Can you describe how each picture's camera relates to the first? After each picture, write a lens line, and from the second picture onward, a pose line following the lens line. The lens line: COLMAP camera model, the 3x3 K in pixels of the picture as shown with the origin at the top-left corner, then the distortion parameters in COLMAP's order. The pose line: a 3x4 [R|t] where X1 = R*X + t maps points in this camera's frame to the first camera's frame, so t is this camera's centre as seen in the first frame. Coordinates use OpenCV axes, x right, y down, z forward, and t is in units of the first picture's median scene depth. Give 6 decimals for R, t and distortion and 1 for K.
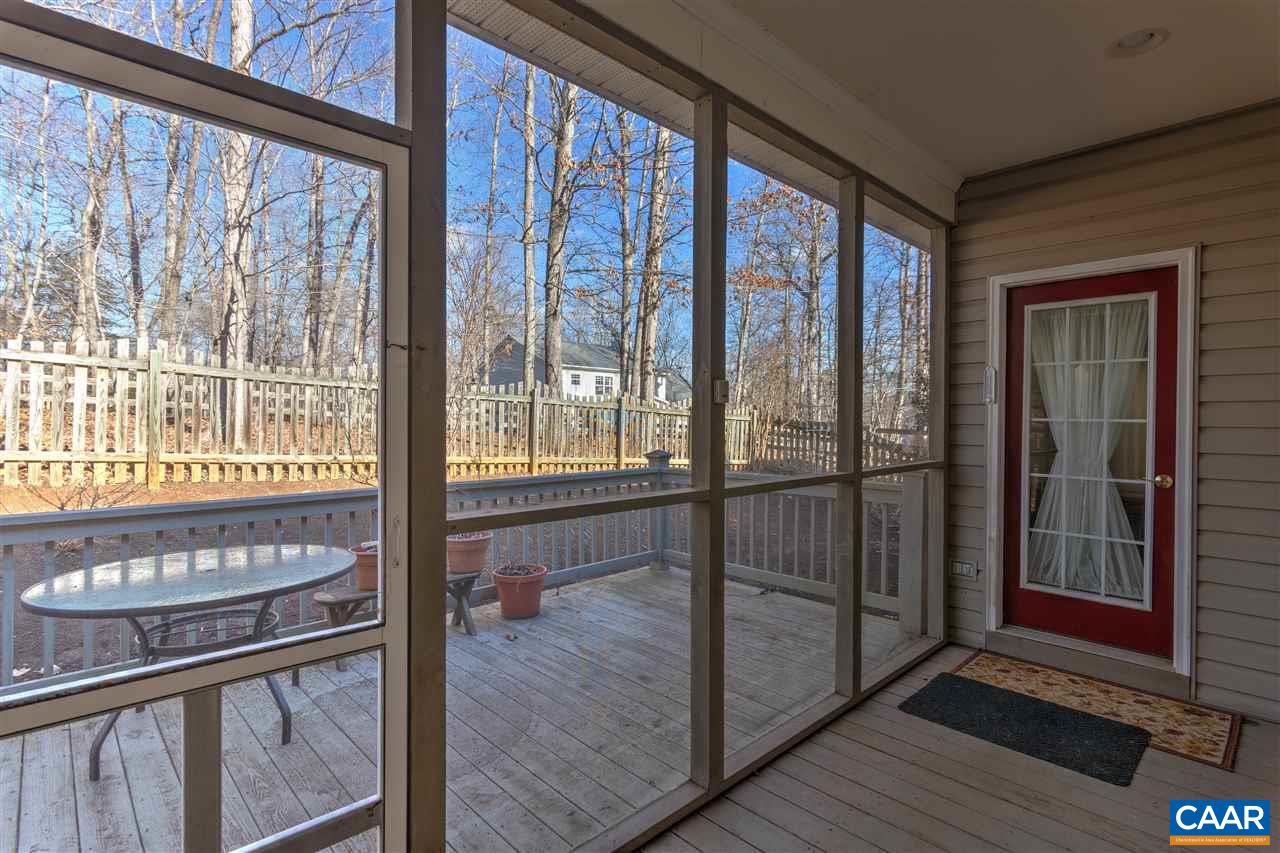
lens RADIAL K [[615.9, 0, 634.8], [0, 615.9, 420.6], [0, 0, 1]] dist [0.003923, -0.000814]
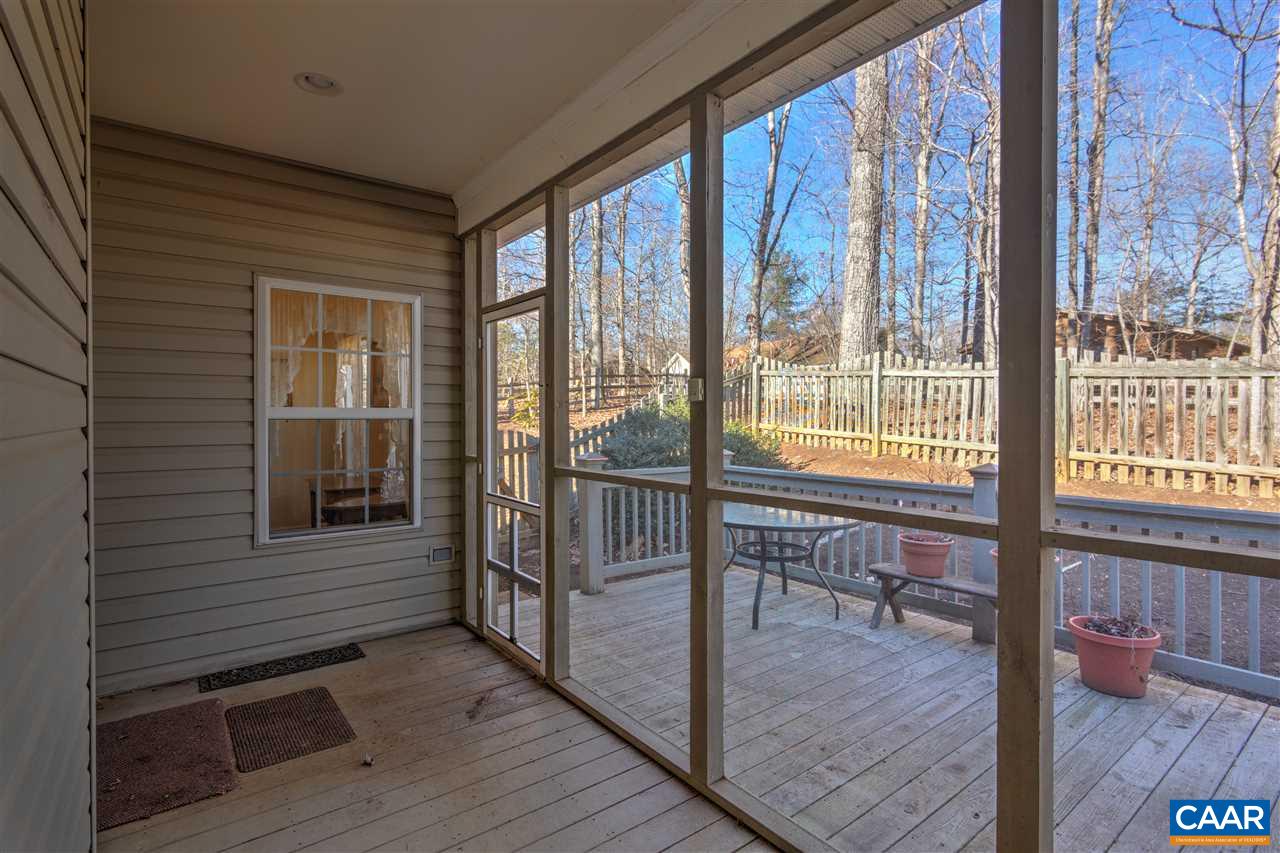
lens RADIAL K [[615.9, 0, 644.4], [0, 615.9, 421.7], [0, 0, 1]] dist [0.003923, -0.000814]
pose [[-0.097577, 0.003626, -0.995221, 0.374936], [-0.004661, 0.999981, 0.004100, 0.000000], [0.995217, 0.005039, -0.097558, 0.329690]]
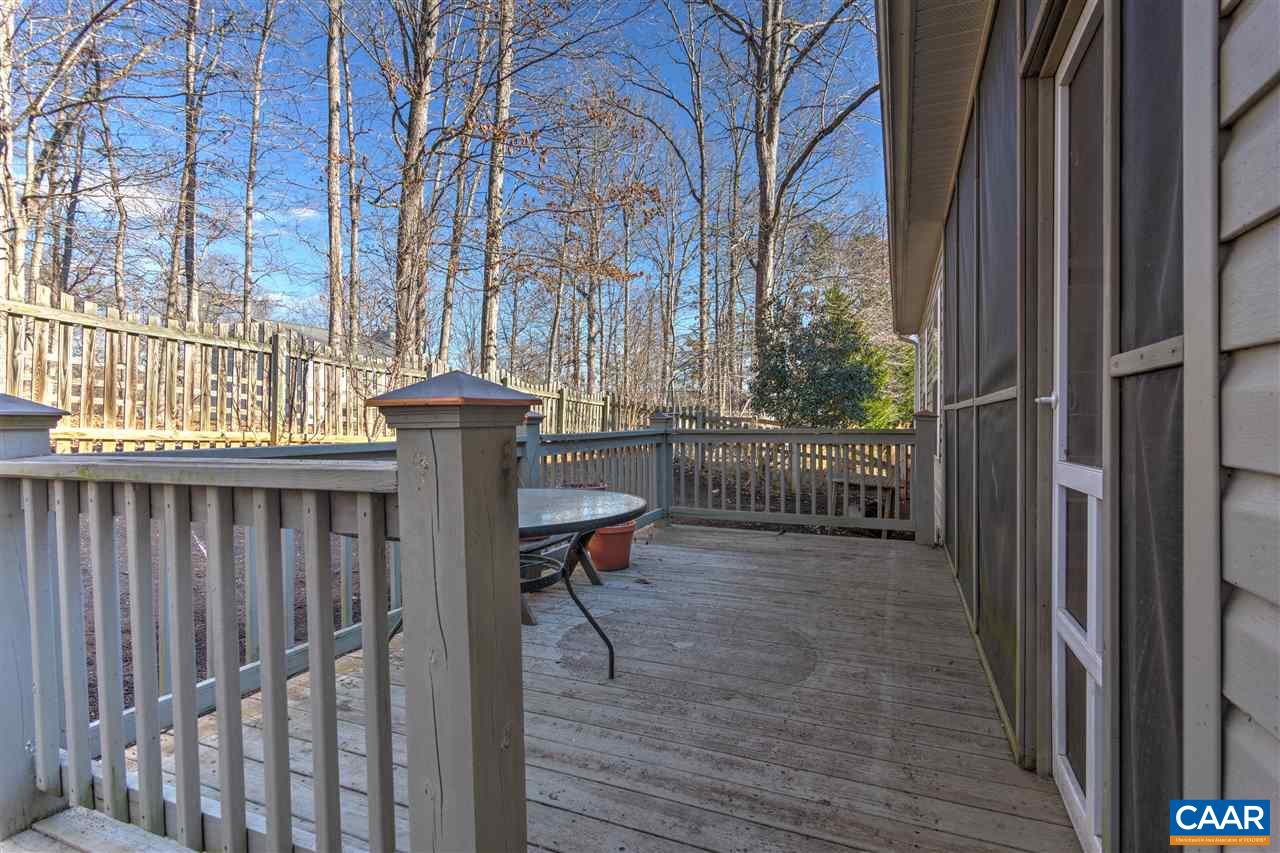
lens RADIAL K [[615.9, 0, 634.9], [0, 615.9, 418.0], [0, 0, 1]] dist [0.003923, -0.000814]
pose [[0.918747, -0.004241, 0.394825, -0.340867], [0.006278, 0.999973, -0.003867, 0.049831], [-0.394798, 0.006031, 0.918748, 0.045913]]
